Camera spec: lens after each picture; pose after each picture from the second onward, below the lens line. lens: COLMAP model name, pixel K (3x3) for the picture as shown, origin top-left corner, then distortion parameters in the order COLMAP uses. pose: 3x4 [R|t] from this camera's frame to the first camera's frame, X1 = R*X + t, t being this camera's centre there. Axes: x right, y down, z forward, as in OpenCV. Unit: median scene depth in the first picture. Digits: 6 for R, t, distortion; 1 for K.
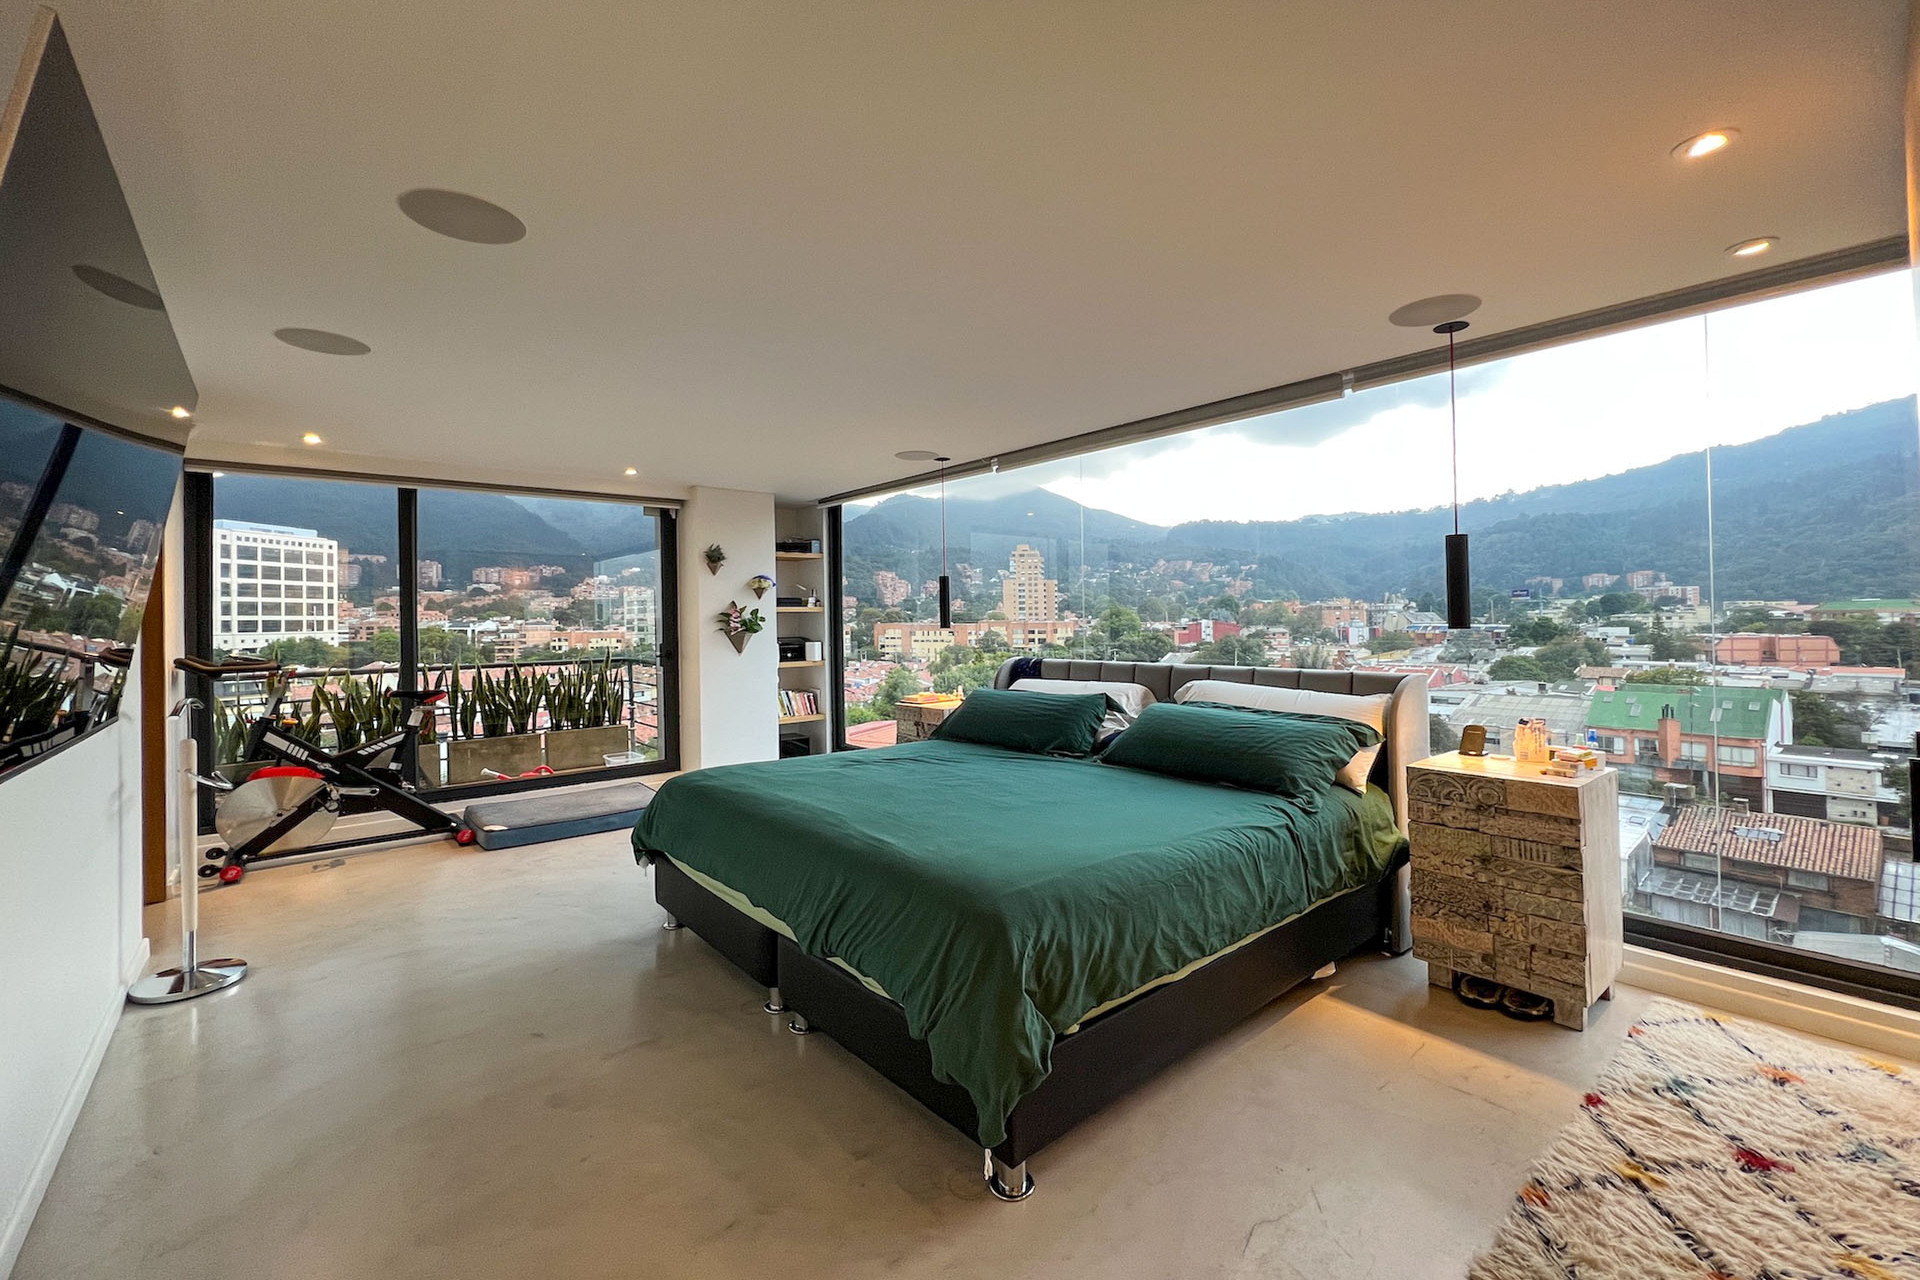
lens RADIAL K [[795.4, 0, 986.1], [0, 795.4, 607.9], [0, 0, 1]] dist [-0.001535, 0.000246]
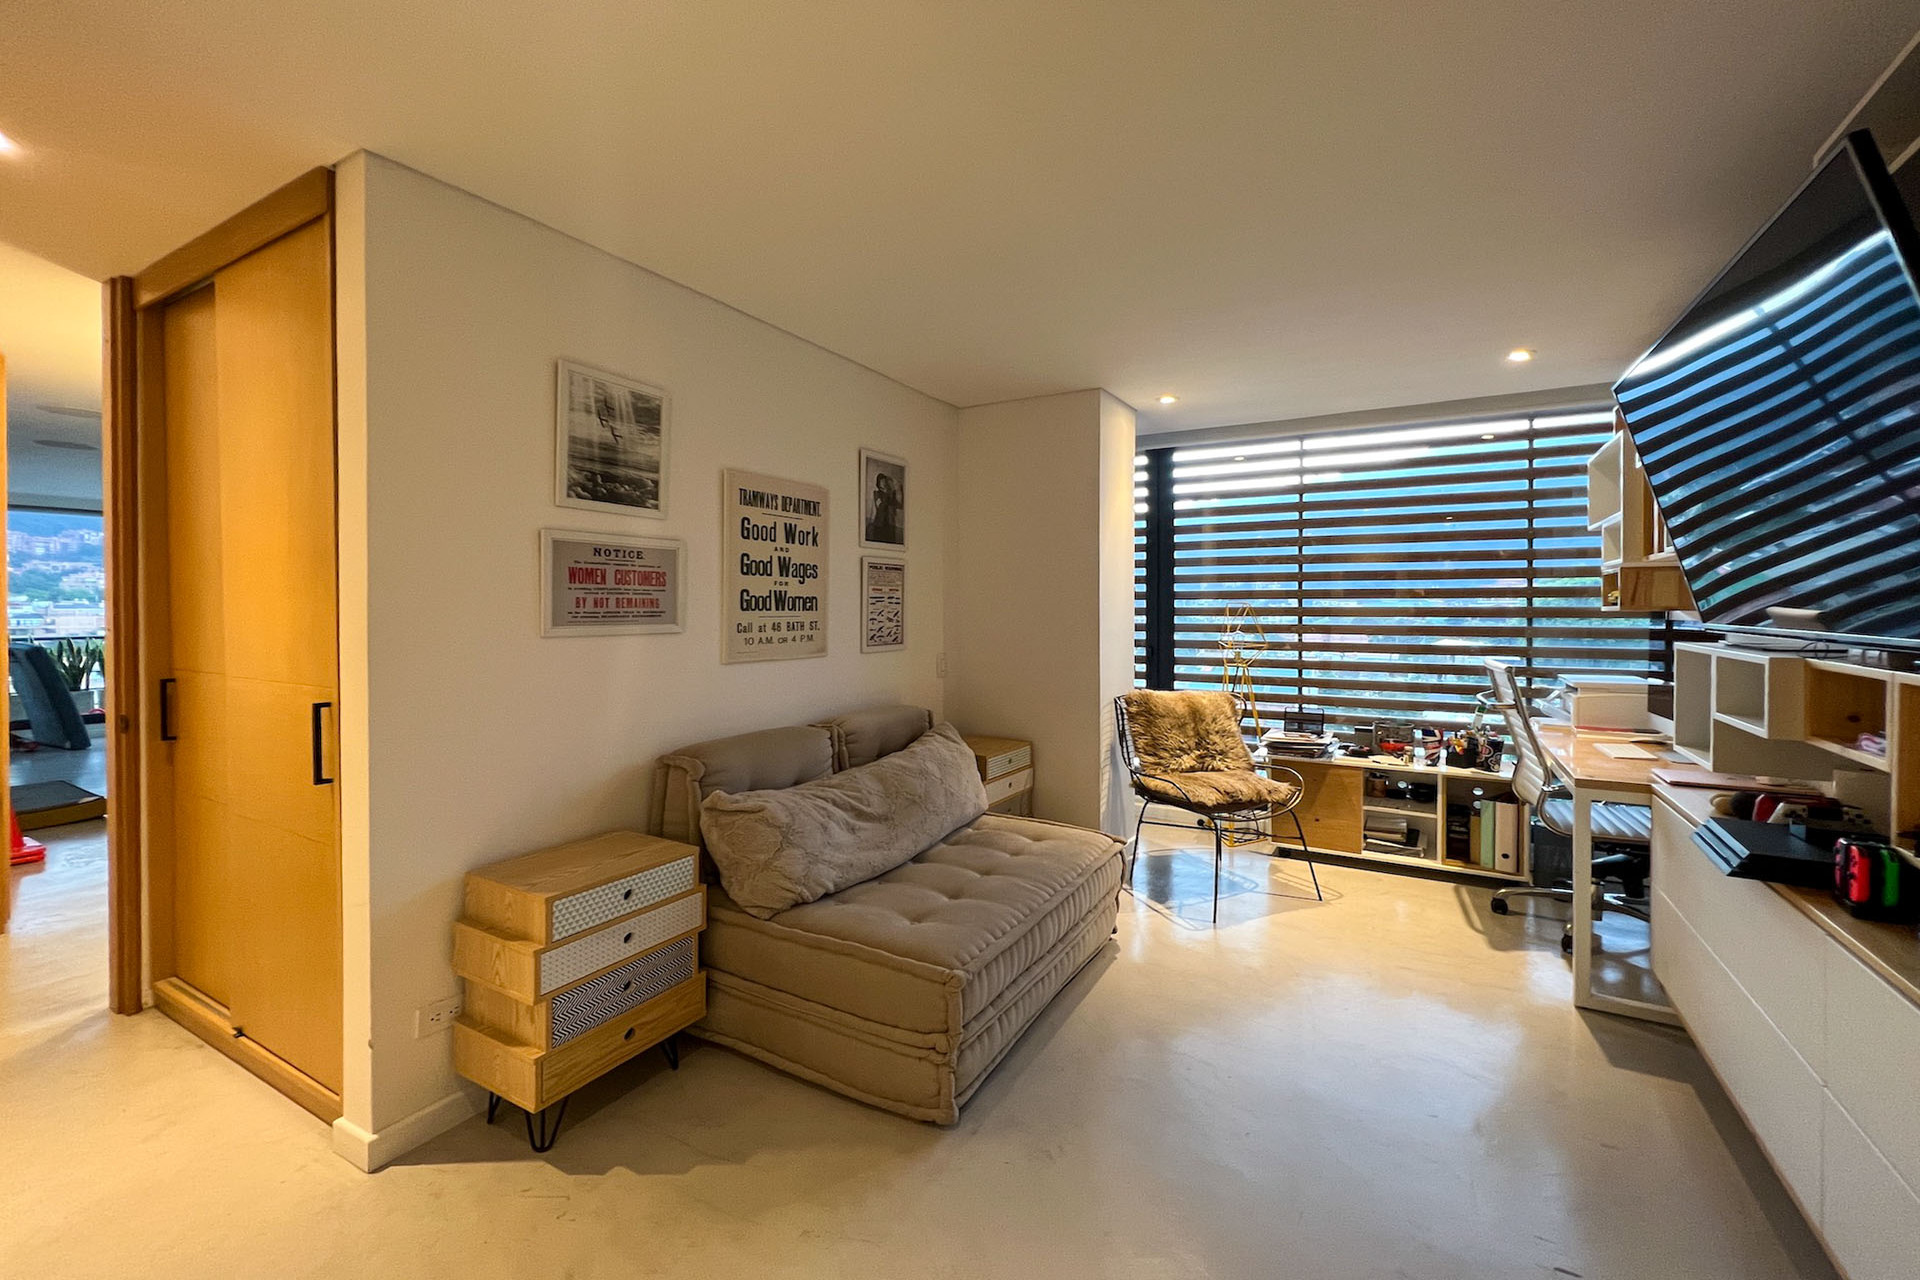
lens RADIAL K [[795.4, 0, 983.0], [0, 795.4, 607.6], [0, 0, 1]] dist [-0.001535, 0.000246]
pose [[0.943026, 0.015554, 0.332355, 0.356728], [-0.018677, 0.999806, 0.006202, -0.011291], [-0.332194, -0.012056, 0.943134, -0.669555]]
